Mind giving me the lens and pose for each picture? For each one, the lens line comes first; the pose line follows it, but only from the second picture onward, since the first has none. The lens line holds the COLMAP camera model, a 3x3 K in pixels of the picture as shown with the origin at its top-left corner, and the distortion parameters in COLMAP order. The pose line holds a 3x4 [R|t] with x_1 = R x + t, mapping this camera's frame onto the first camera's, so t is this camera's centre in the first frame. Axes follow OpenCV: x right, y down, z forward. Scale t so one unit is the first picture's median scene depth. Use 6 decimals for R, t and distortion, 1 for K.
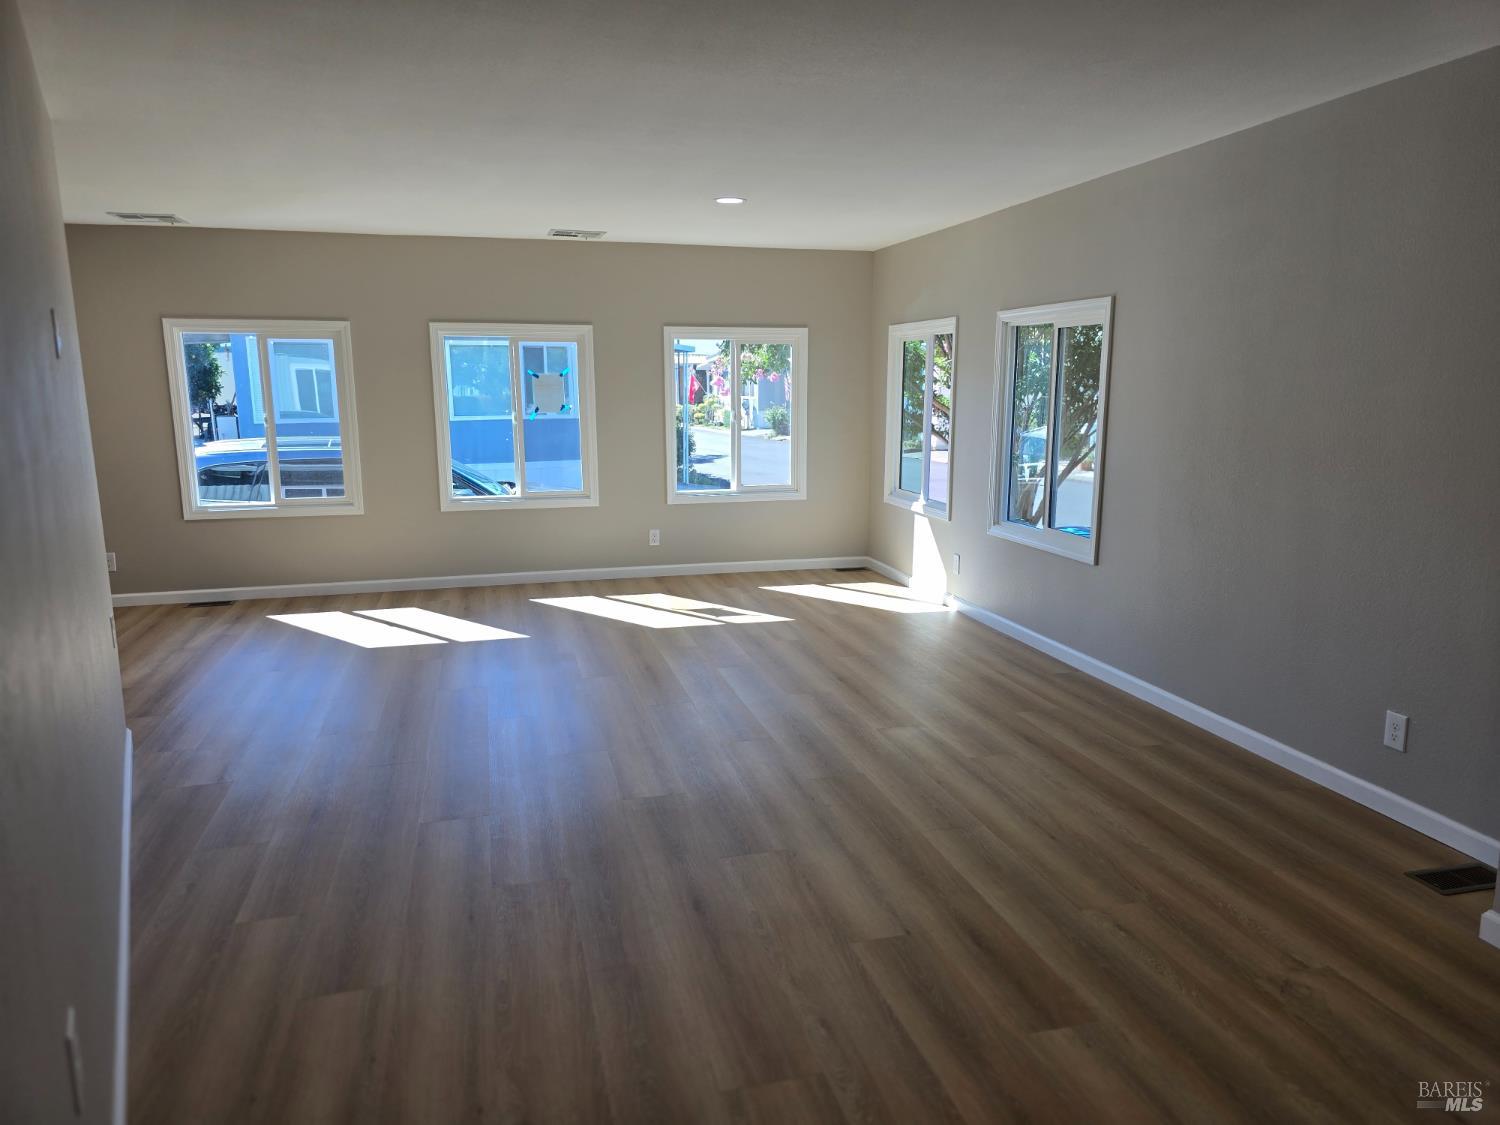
lens RADIAL K [[1008.2, 0, 748.8], [0, 1008.2, 564.7], [0, 0, 1]] dist [0.059076, -0.047085]
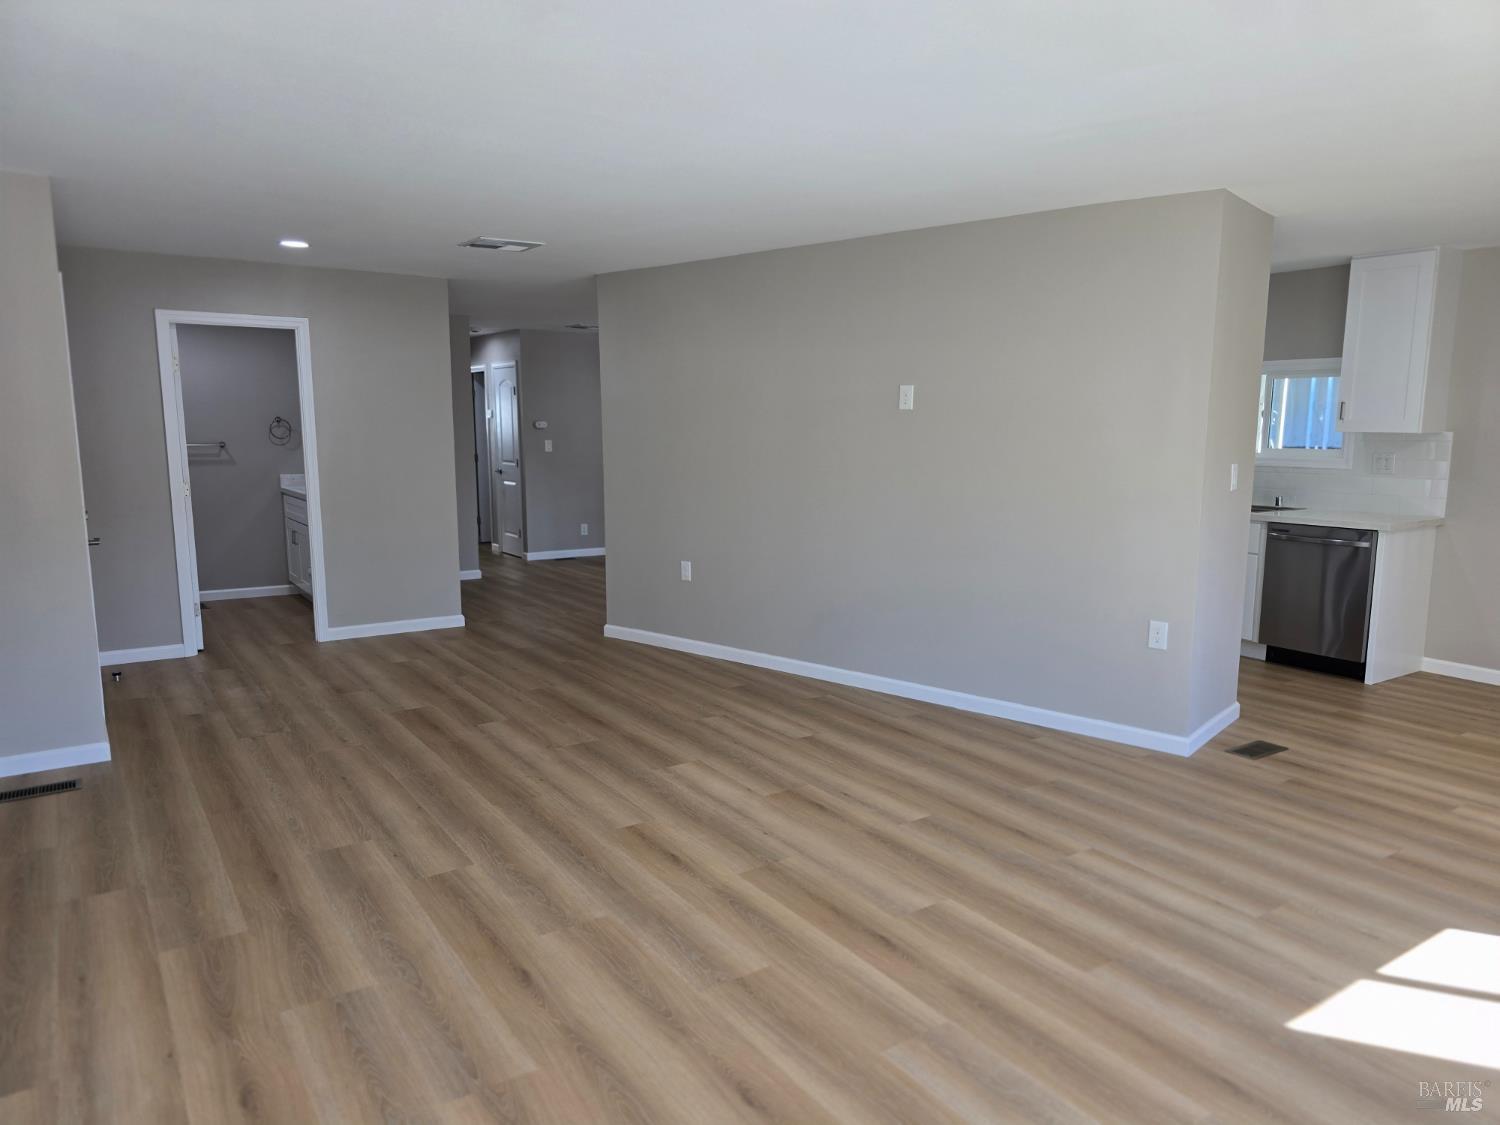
lens RADIAL K [[1008.2, 0, 739.2], [0, 1008.2, 566.9], [0, 0, 1]] dist [0.059076, -0.047085]
pose [[-0.947439, 0.051888, -0.315701, 0.210938], [-0.051791, 0.948872, 0.311384, -0.386086], [0.315717, 0.311368, -0.896311, 2.125616]]
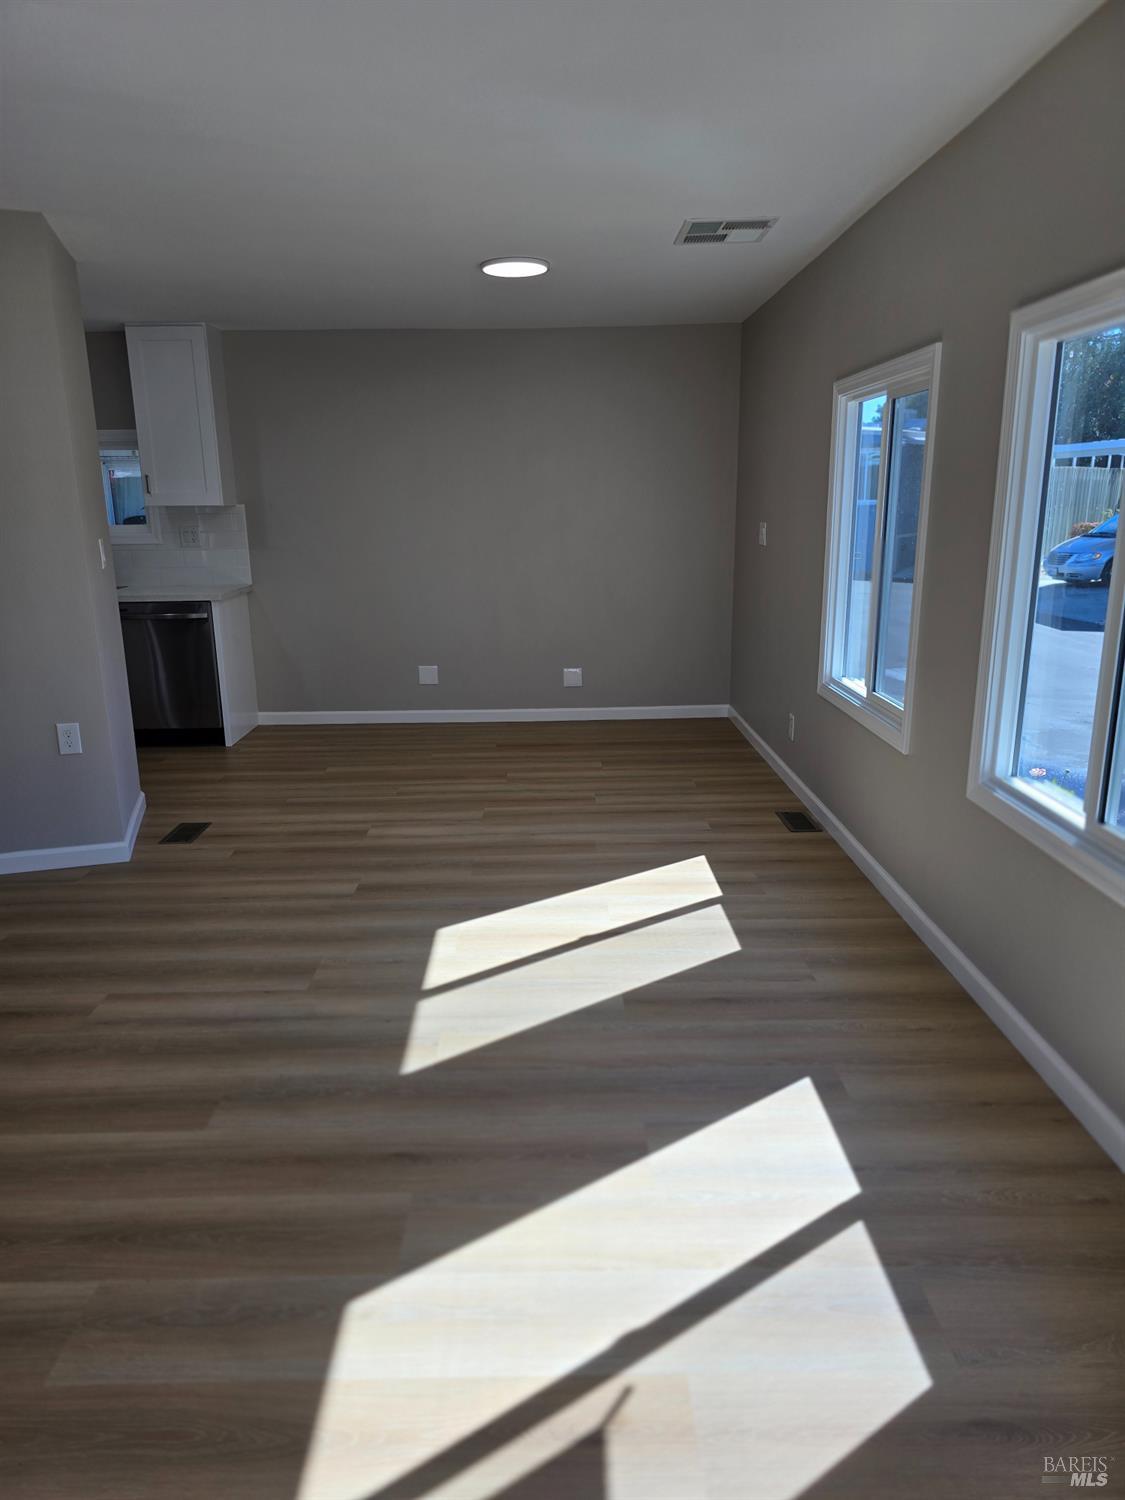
lens RADIAL K [[1008.2, 0, 561.5], [0, 1008.2, 758.2], [0, 0, 1]] dist [0.059076, -0.047085]
pose [[-0.252109, 0.255253, -0.933427, 0.240493], [-0.152990, 0.941940, 0.298902, -0.333138], [0.955529, 0.218161, -0.198420, 1.909341]]
